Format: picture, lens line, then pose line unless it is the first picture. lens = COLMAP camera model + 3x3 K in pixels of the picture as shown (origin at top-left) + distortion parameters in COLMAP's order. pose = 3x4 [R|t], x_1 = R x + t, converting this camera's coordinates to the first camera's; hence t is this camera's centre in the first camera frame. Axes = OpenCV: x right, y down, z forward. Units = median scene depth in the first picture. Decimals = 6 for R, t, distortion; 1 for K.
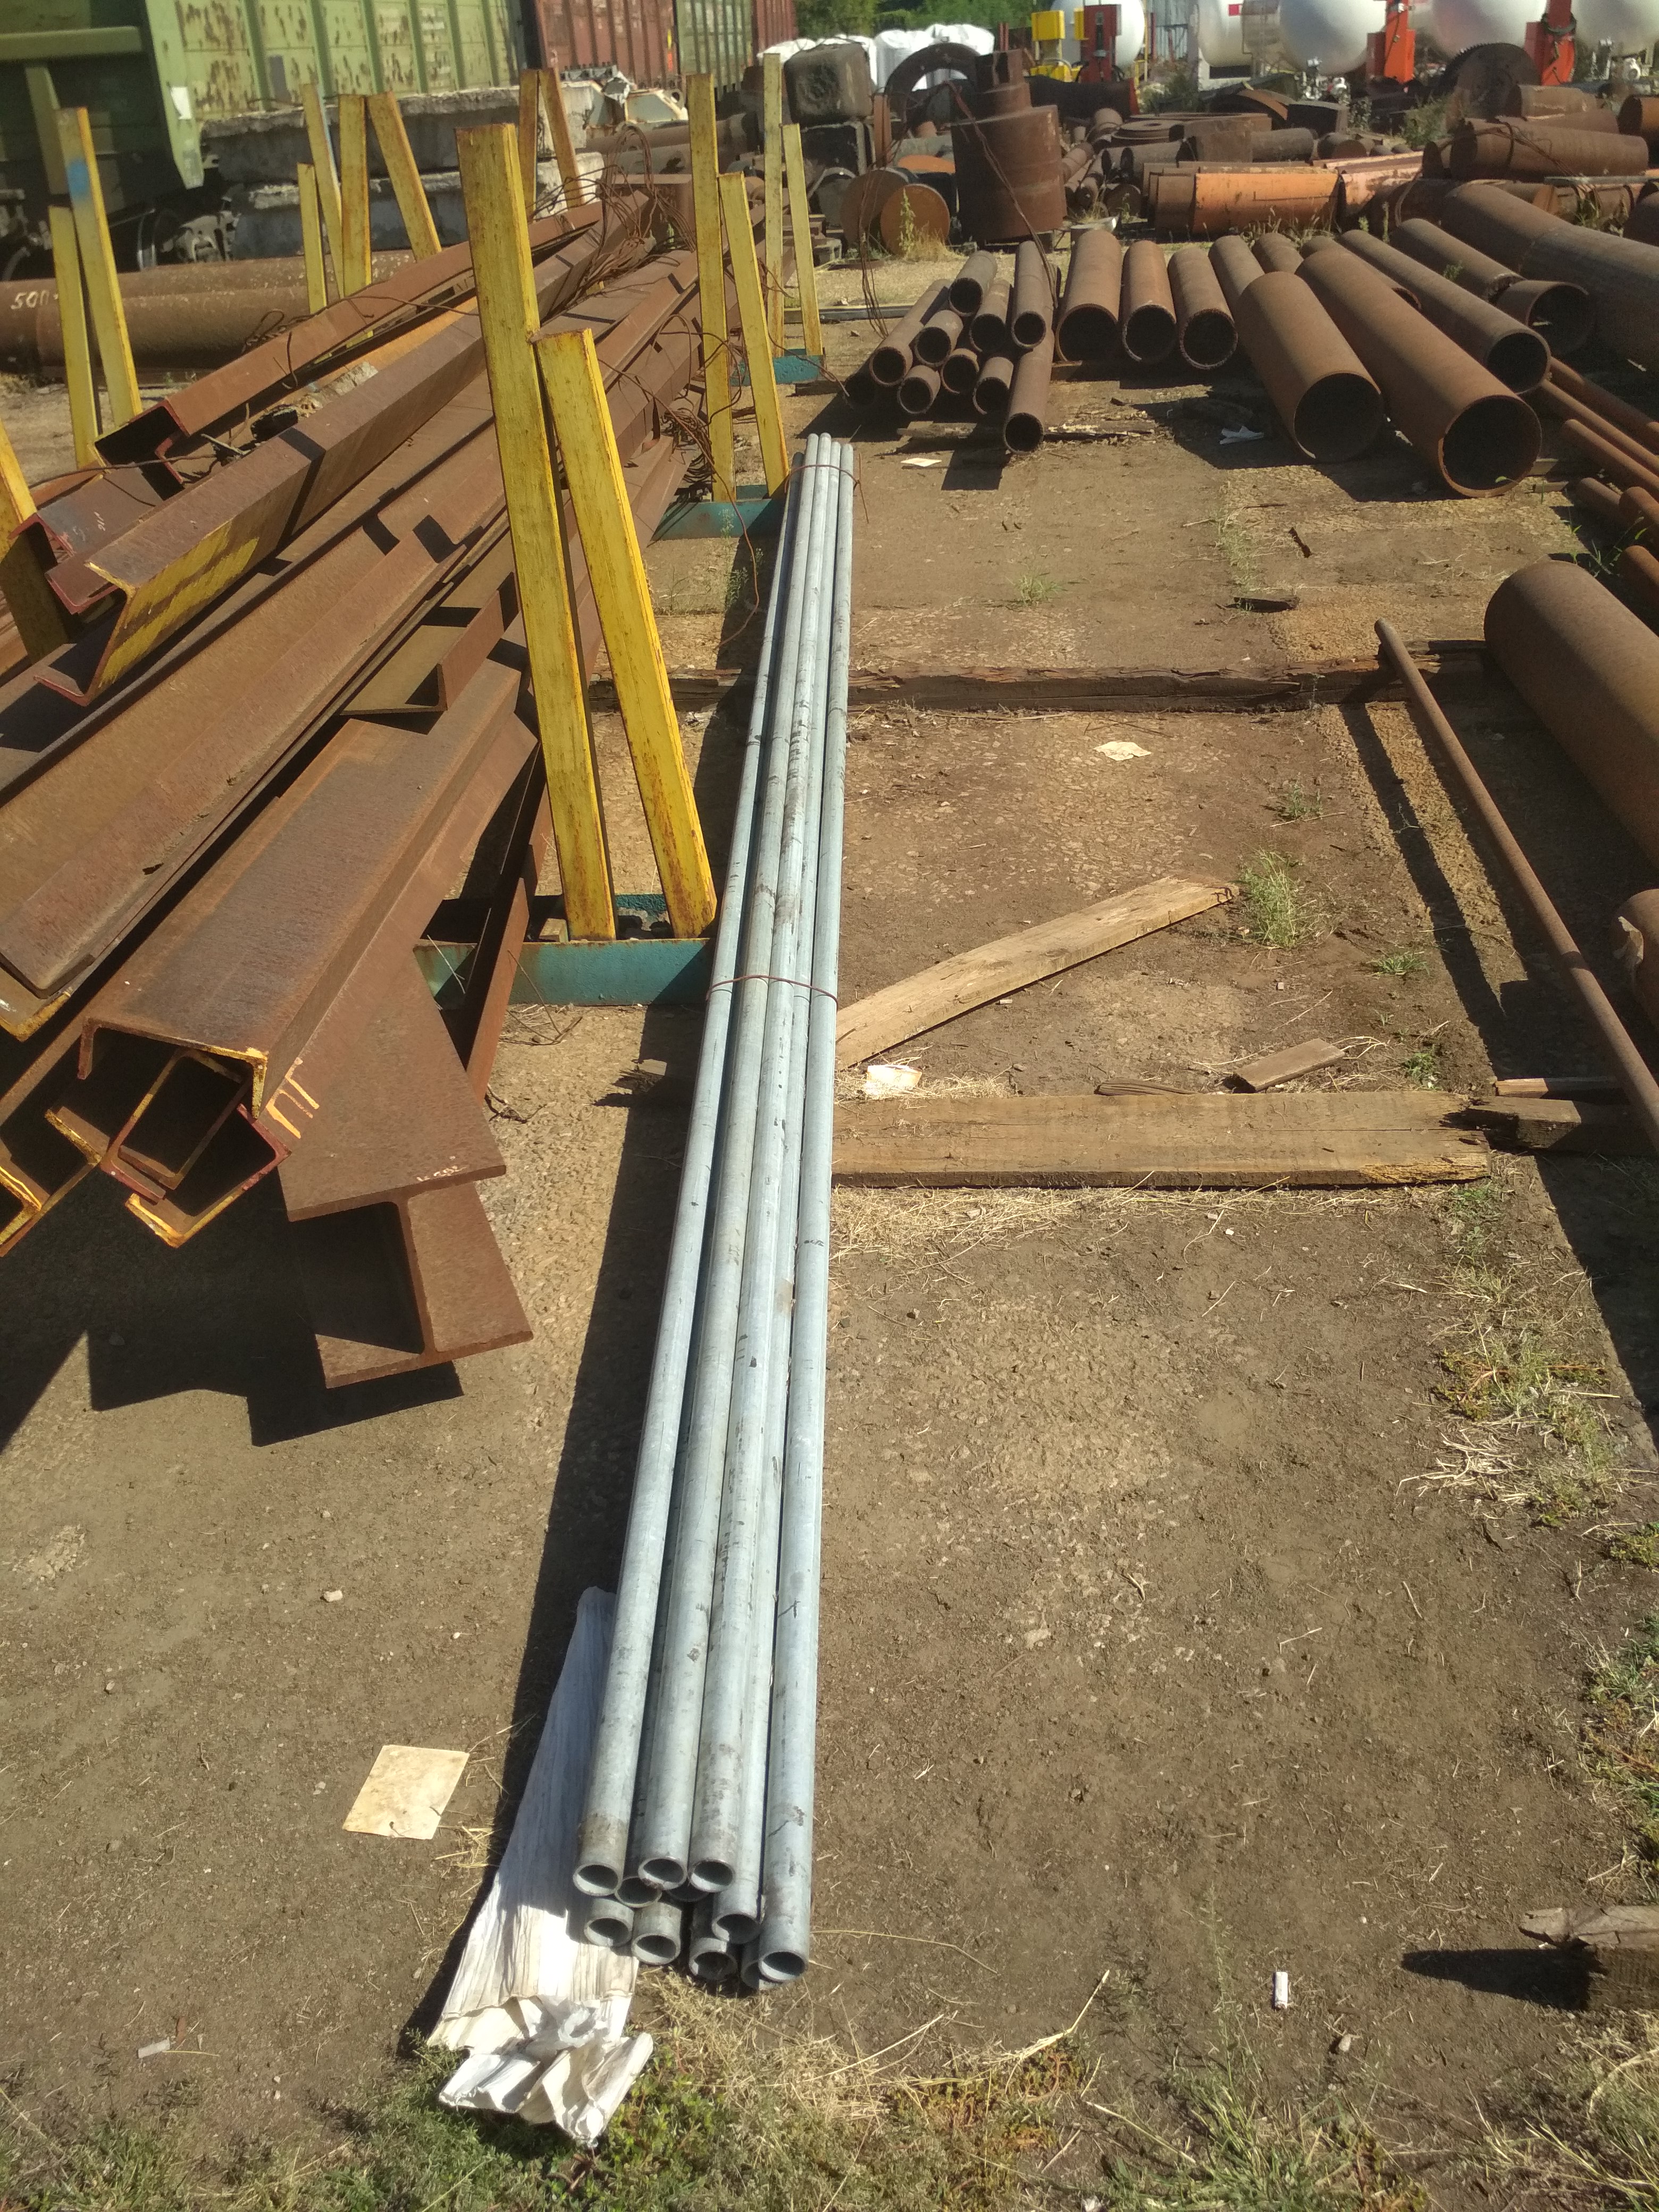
lens RADIAL K [[2018.5, 0, 829.5], [0, 2018.5, 1106.0], [0, 0, 1]] dist [0.115643, -0.232529]
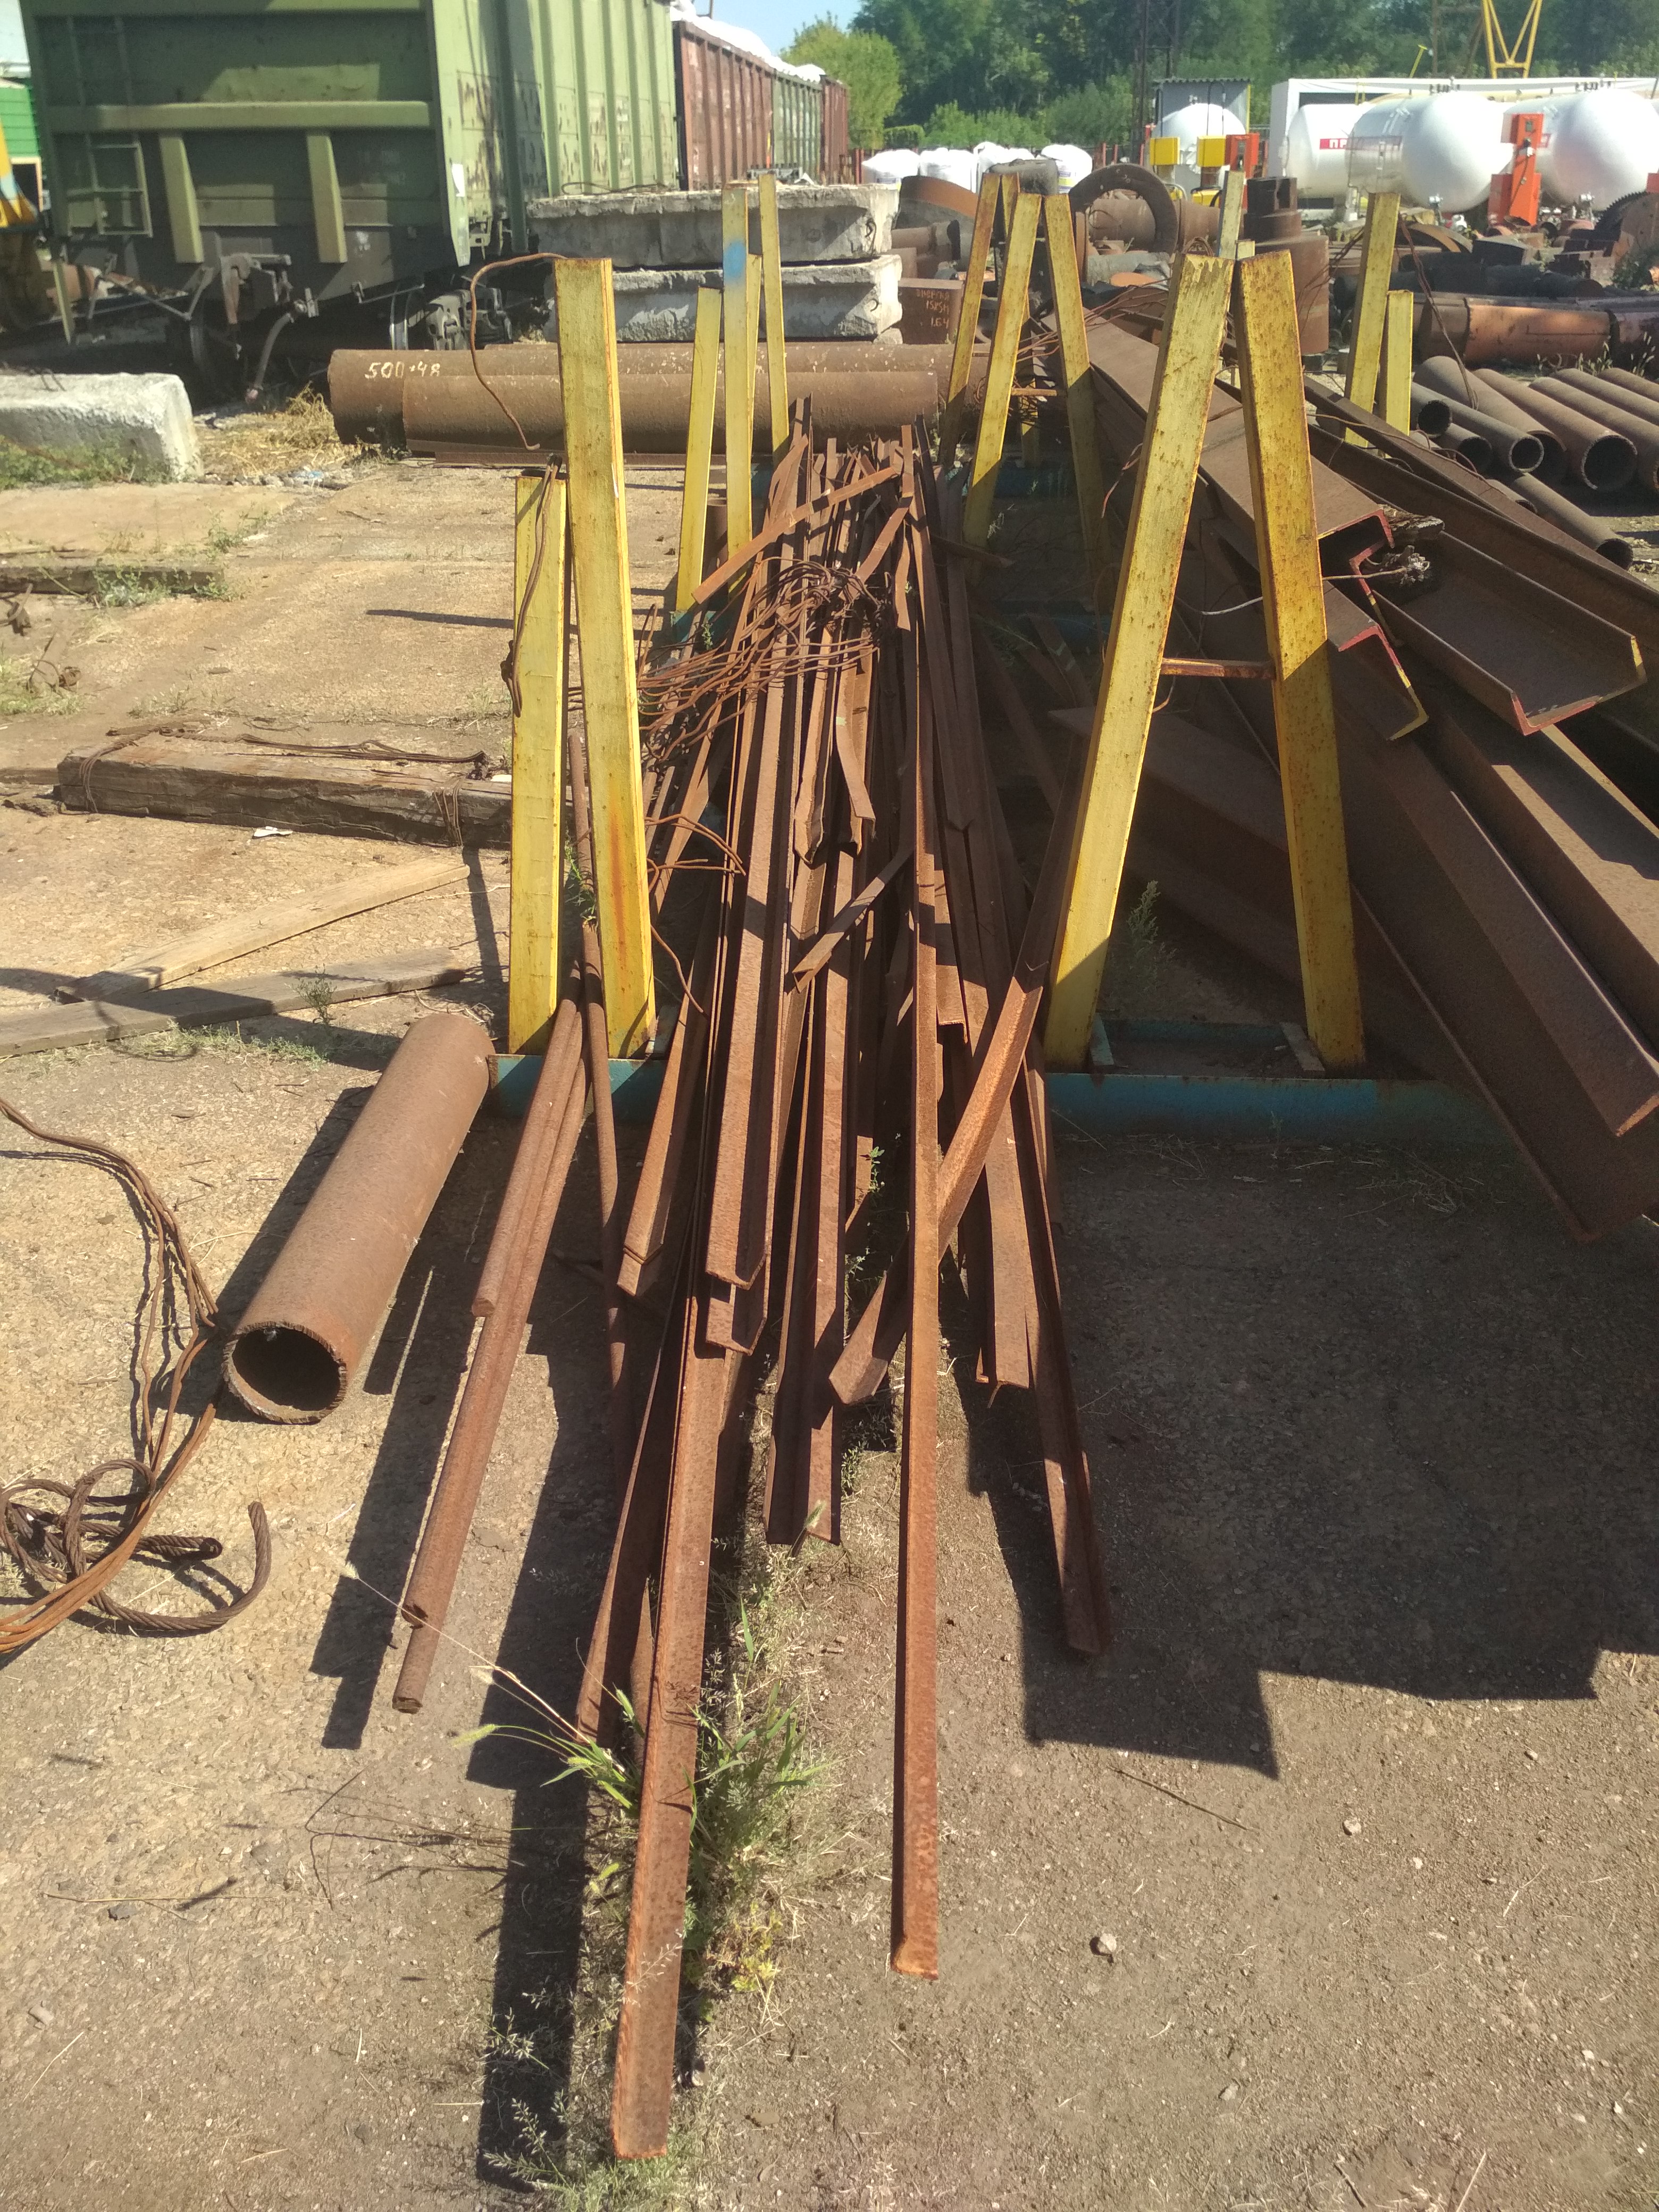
lens RADIAL K [[2056.8, 0, 857.6], [0, 2056.8, 1042.4], [0, 0, 1]] dist [0.158184, -0.359460]
pose [[0.998388, 0.037031, 0.043024, -0.176266], [-0.033608, 0.996409, -0.077712, -0.003384], [-0.045748, 0.076140, 0.996047, 0.016718]]
